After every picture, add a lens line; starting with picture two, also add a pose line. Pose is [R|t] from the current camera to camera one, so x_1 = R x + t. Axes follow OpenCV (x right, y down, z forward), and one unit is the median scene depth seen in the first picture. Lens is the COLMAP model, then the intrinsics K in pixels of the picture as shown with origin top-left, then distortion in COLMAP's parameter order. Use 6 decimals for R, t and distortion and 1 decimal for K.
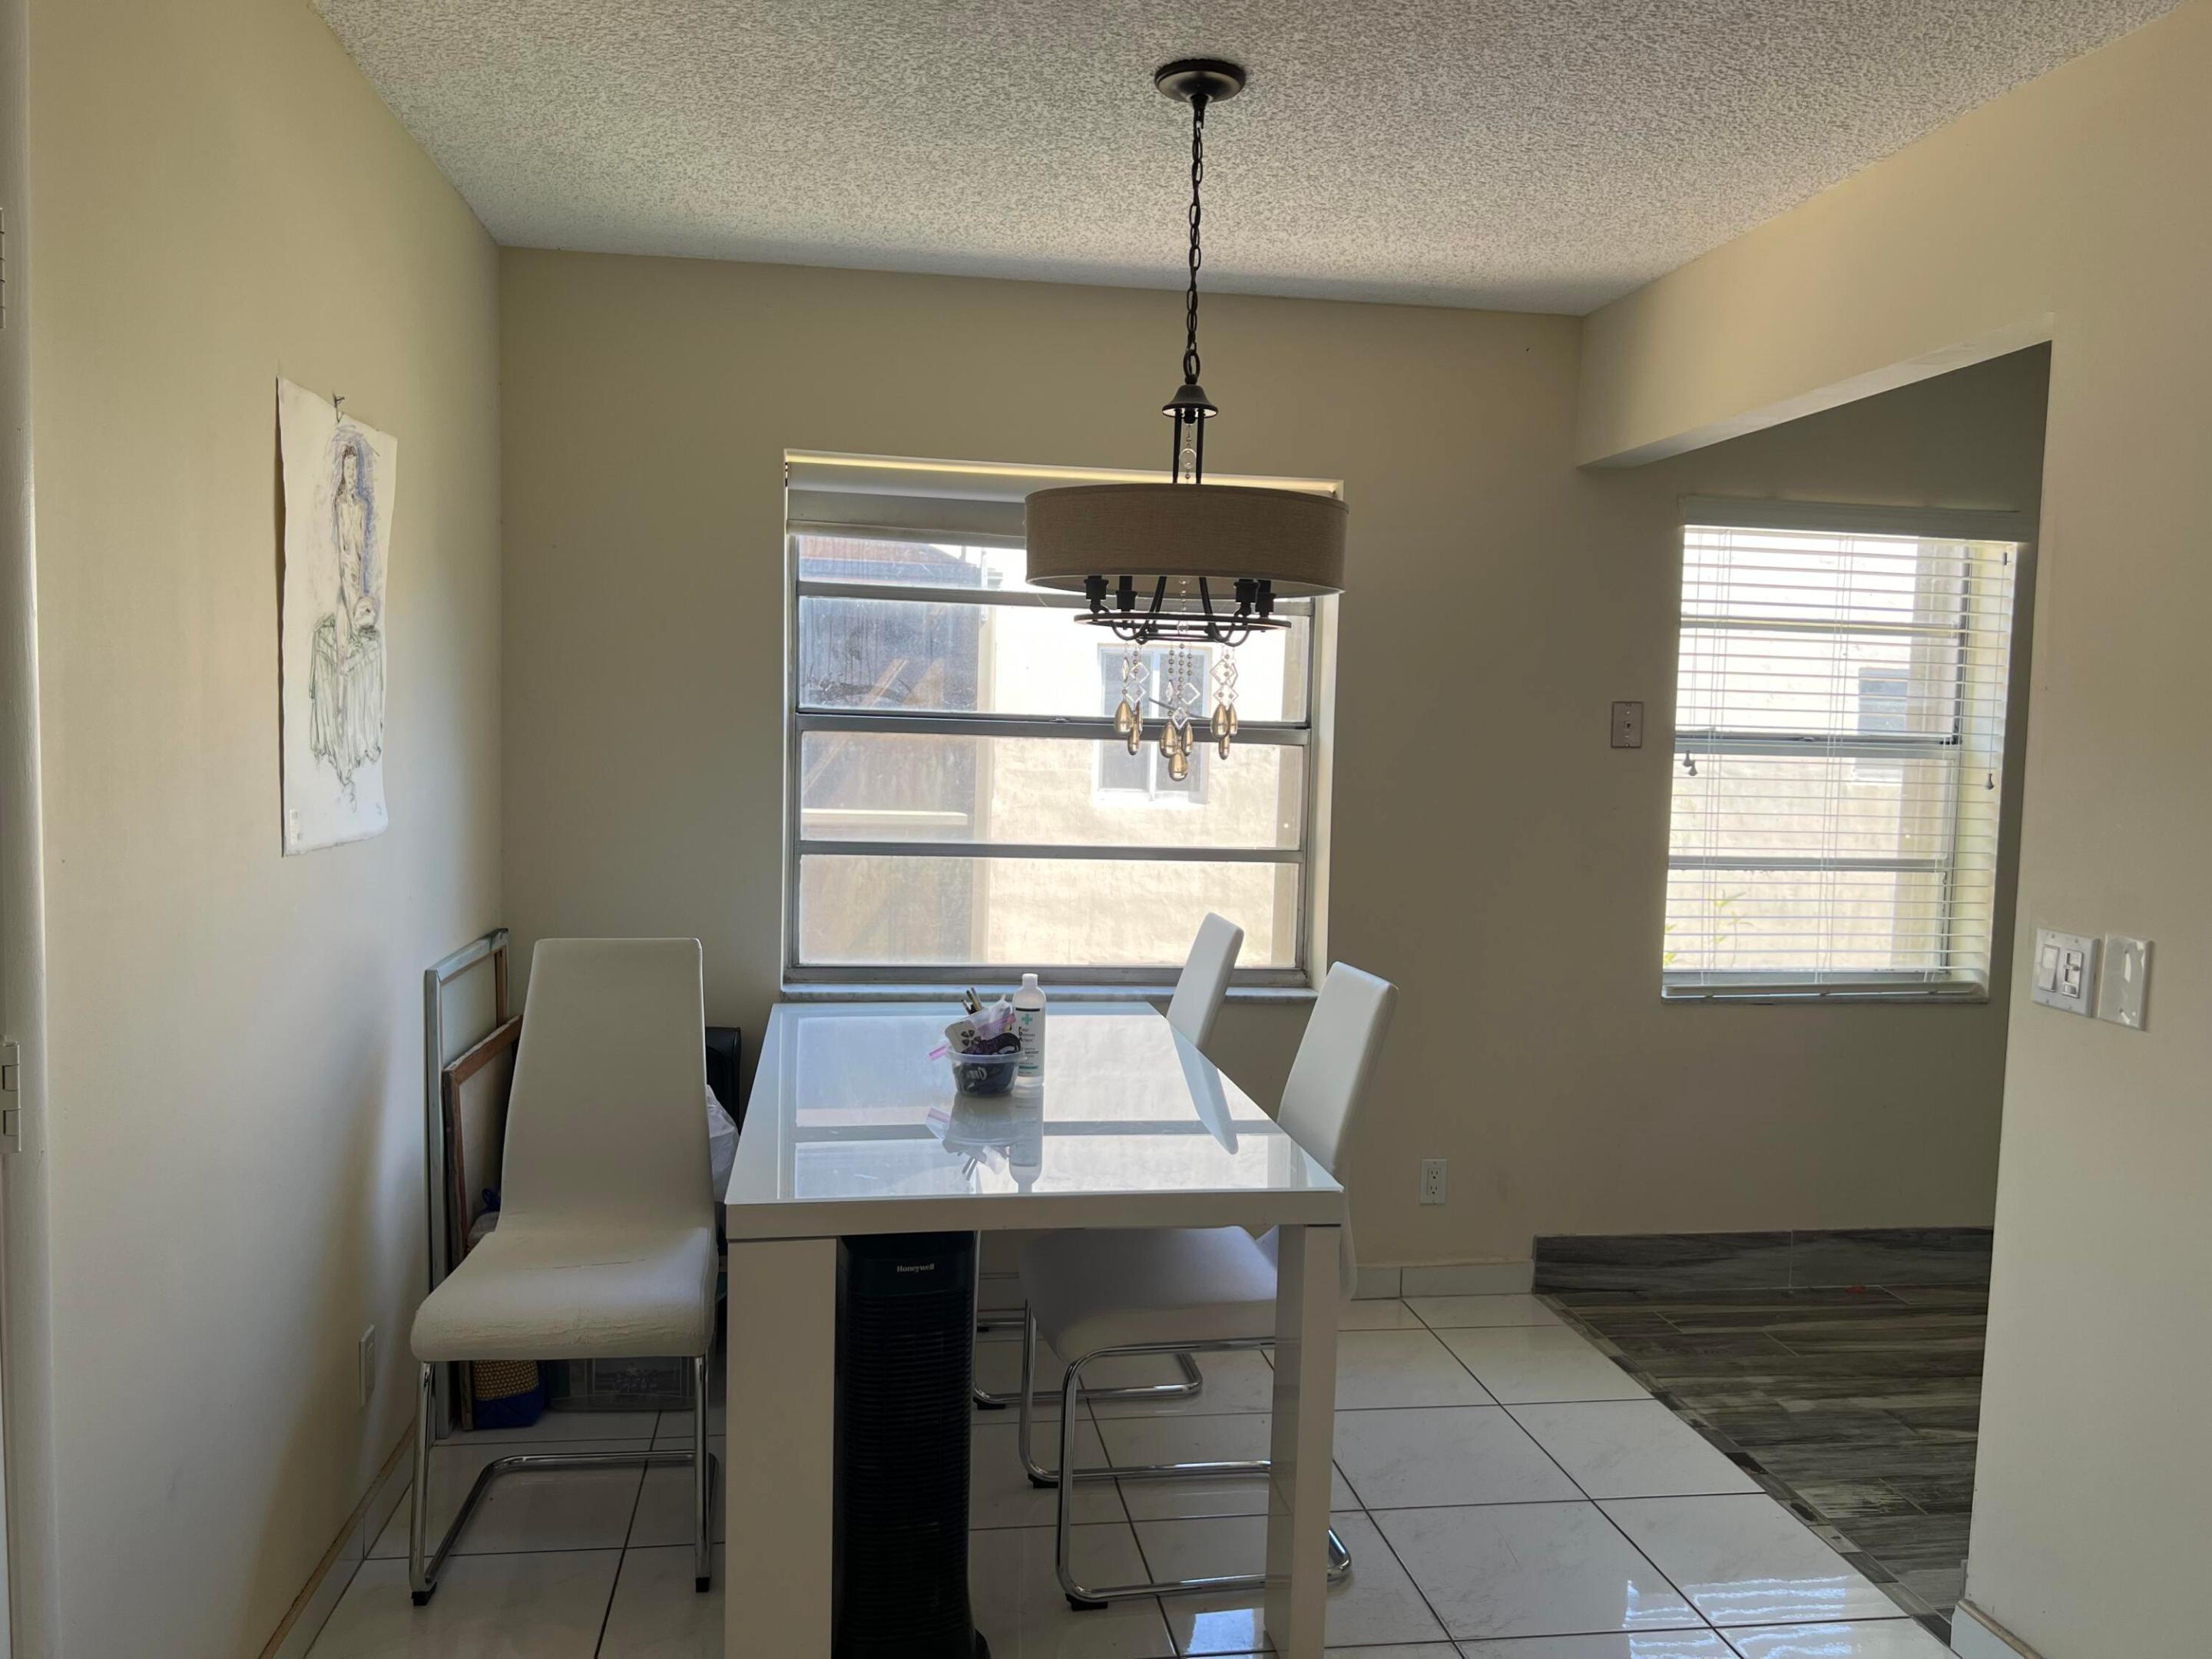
lens RADIAL K [[1657.5, 0, 1100.5], [0, 1657.5, 839.2], [0, 0, 1]] dist [0.057026, -0.073959]
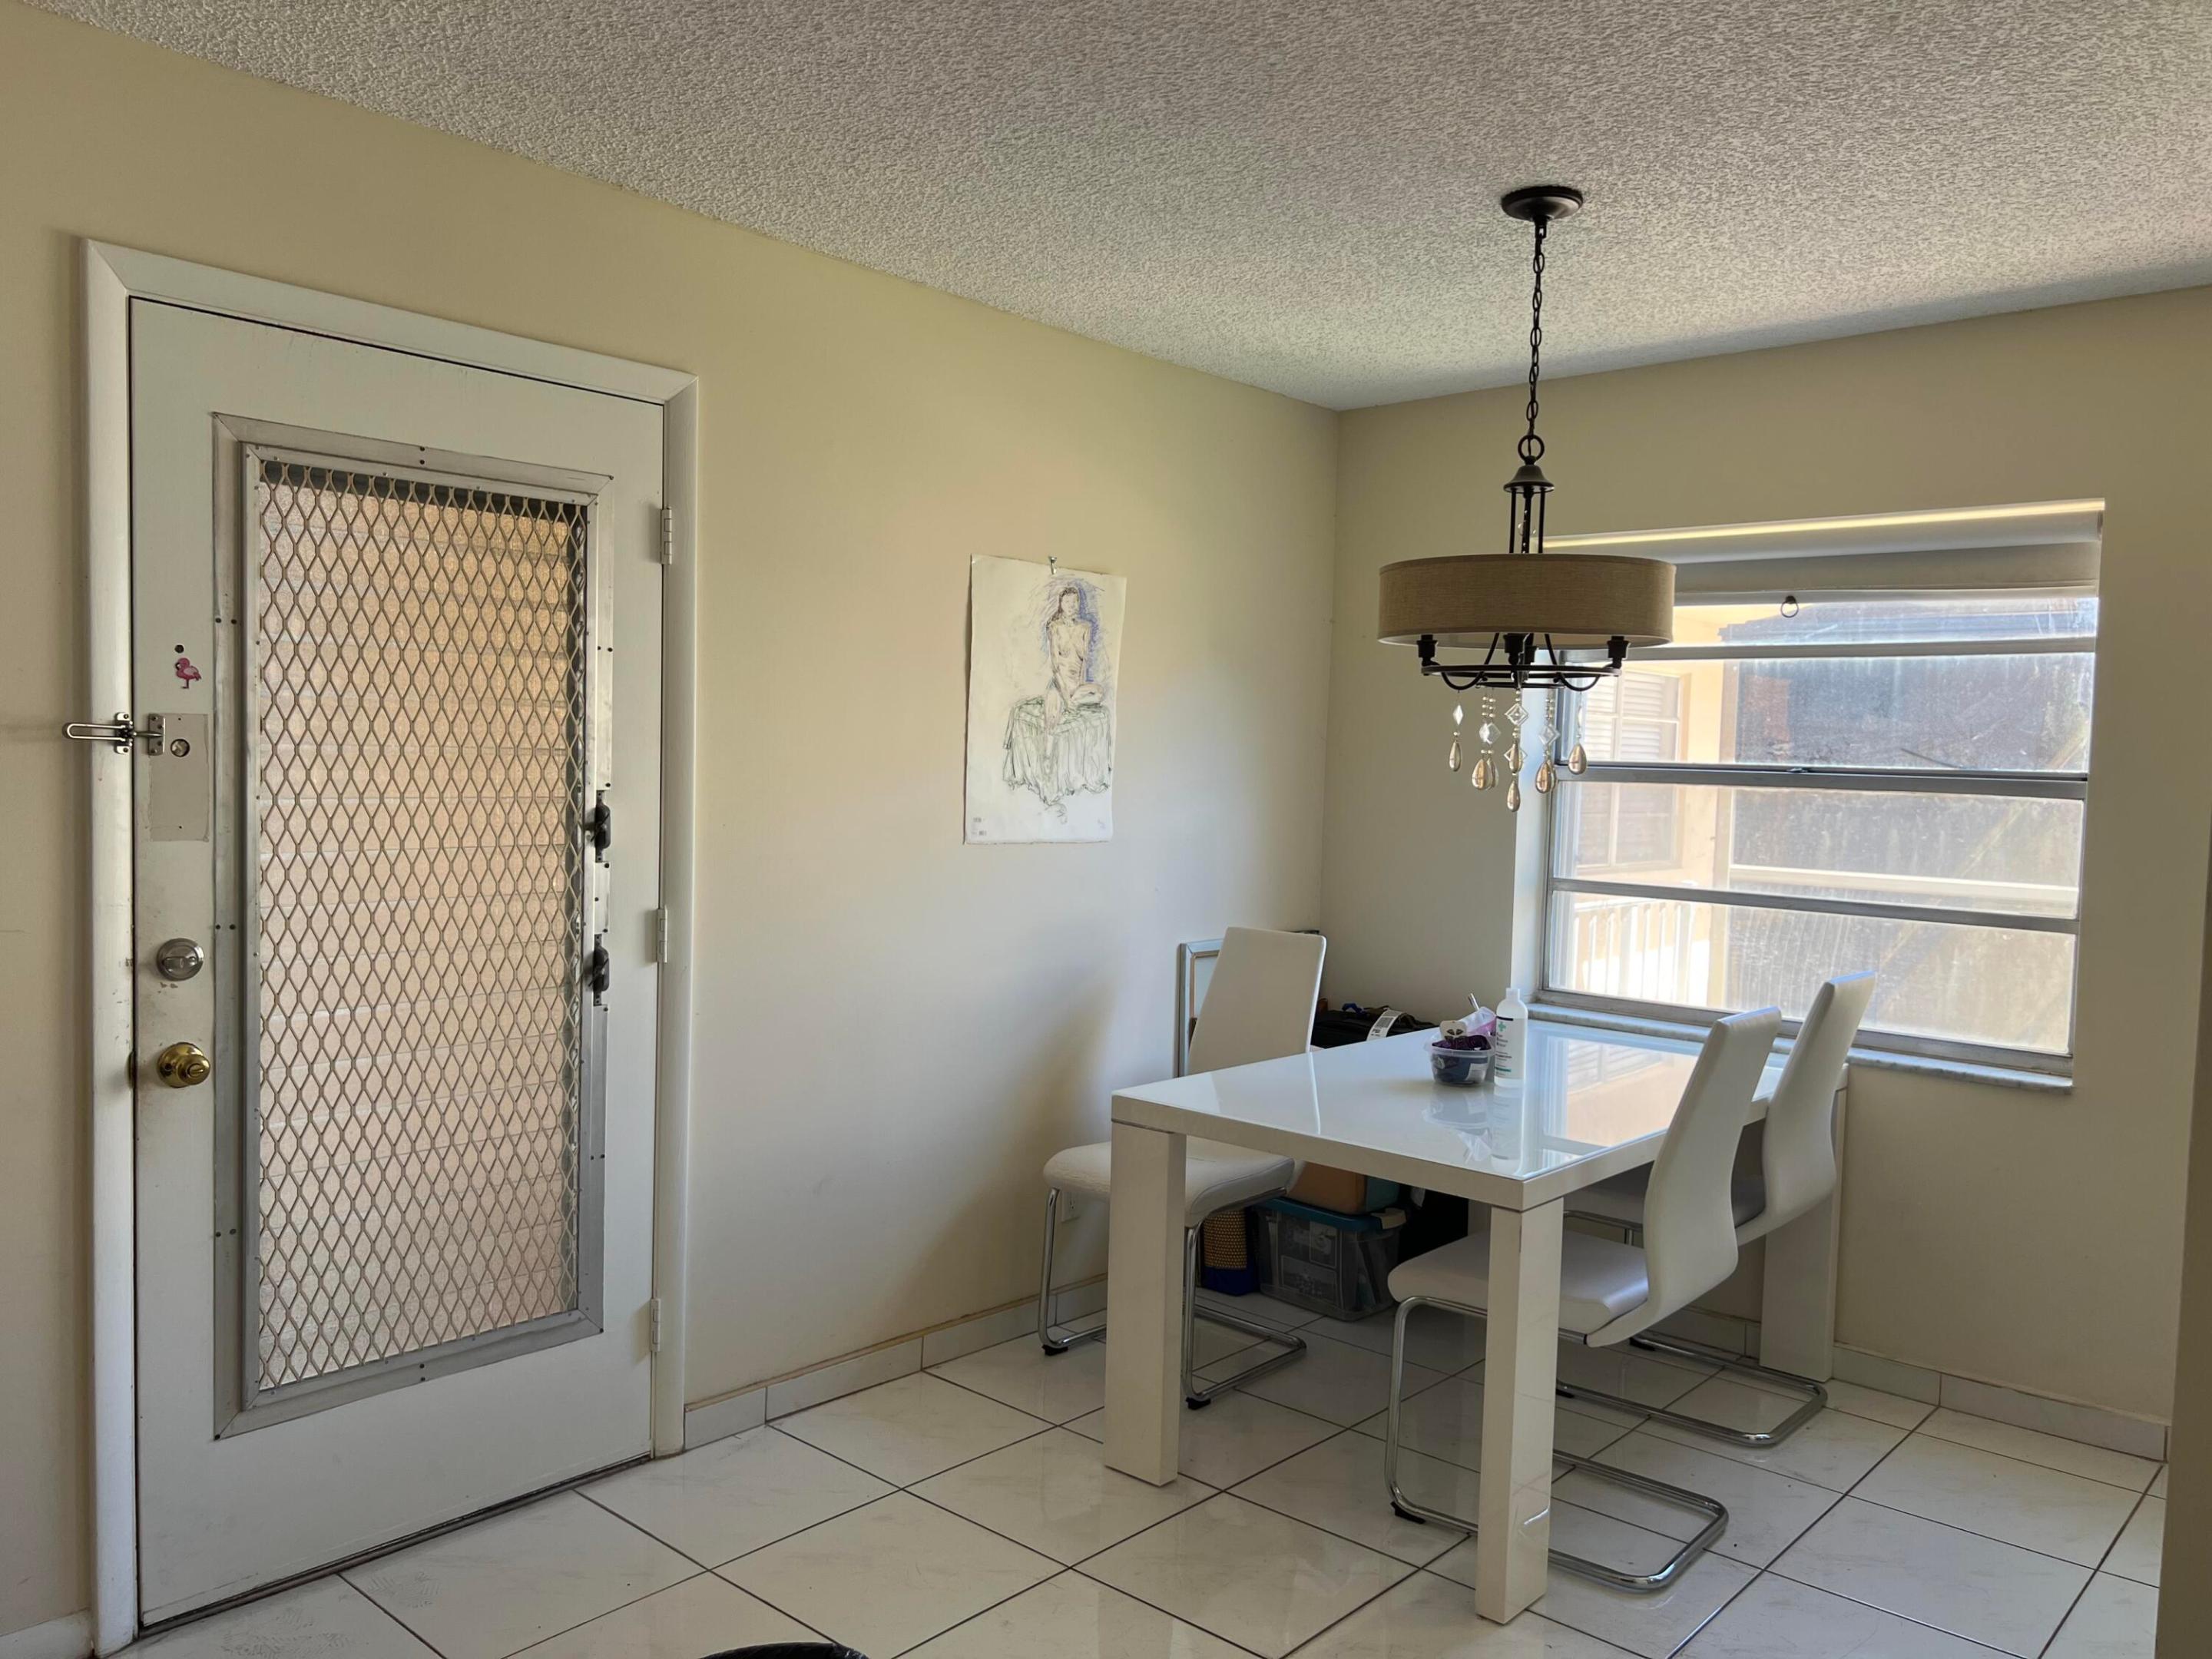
lens RADIAL K [[1657.5, 0, 1100.5], [0, 1657.5, 839.2], [0, 0, 1]] dist [0.057026, -0.073959]
pose [[0.633463, 0.028058, -0.773264, 0.754665], [-0.065635, 0.997689, -0.017568, 0.021586], [0.770984, 0.061882, 0.633841, 0.065307]]
